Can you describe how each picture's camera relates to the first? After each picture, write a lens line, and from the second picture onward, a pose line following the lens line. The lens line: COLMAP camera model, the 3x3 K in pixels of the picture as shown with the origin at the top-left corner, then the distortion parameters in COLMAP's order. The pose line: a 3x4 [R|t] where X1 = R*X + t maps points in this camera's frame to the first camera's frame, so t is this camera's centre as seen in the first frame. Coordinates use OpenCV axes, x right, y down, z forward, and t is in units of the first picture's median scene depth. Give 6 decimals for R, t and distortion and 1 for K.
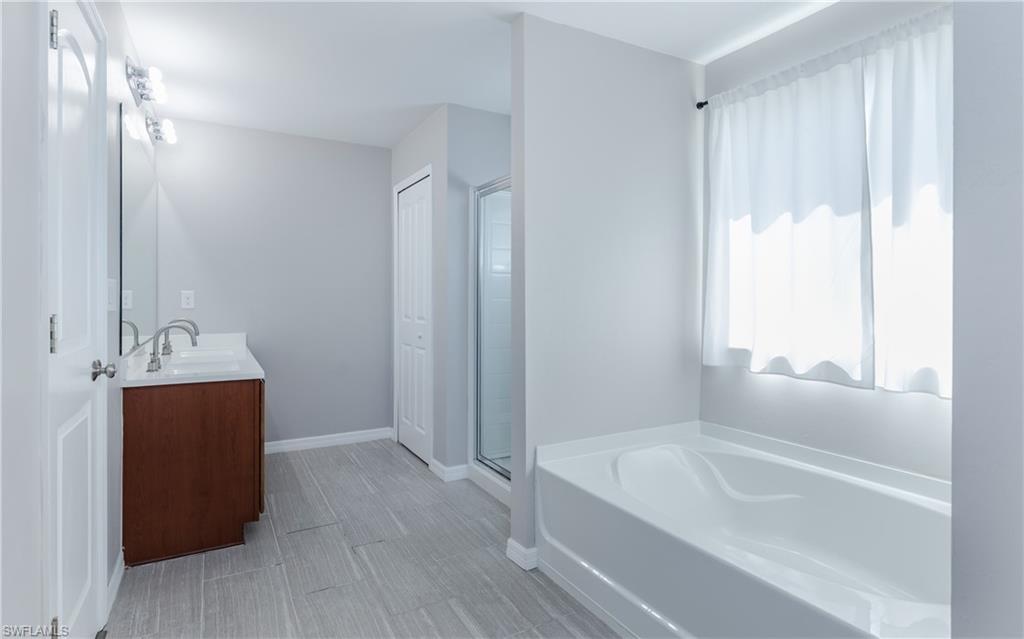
lens RADIAL K [[534.9, 0, 507.9], [0, 534.9, 309.6], [0, 0, 1]] dist [0.000174, -0.000856]
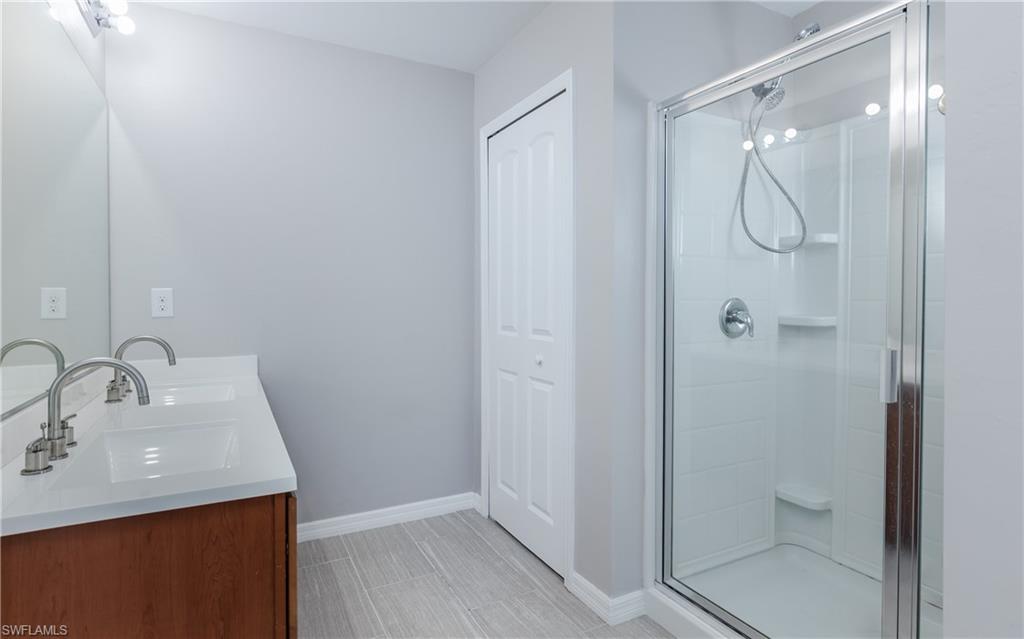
lens RADIAL K [[534.9, 0, 516.6], [0, 534.9, 317.4], [0, 0, 1]] dist [0.000174, -0.000856]
pose [[0.999973, -0.001448, -0.007233, -0.186602], [0.001565, 0.999865, 0.016328, -0.011083], [0.007208, -0.016339, 0.999841, 0.387732]]
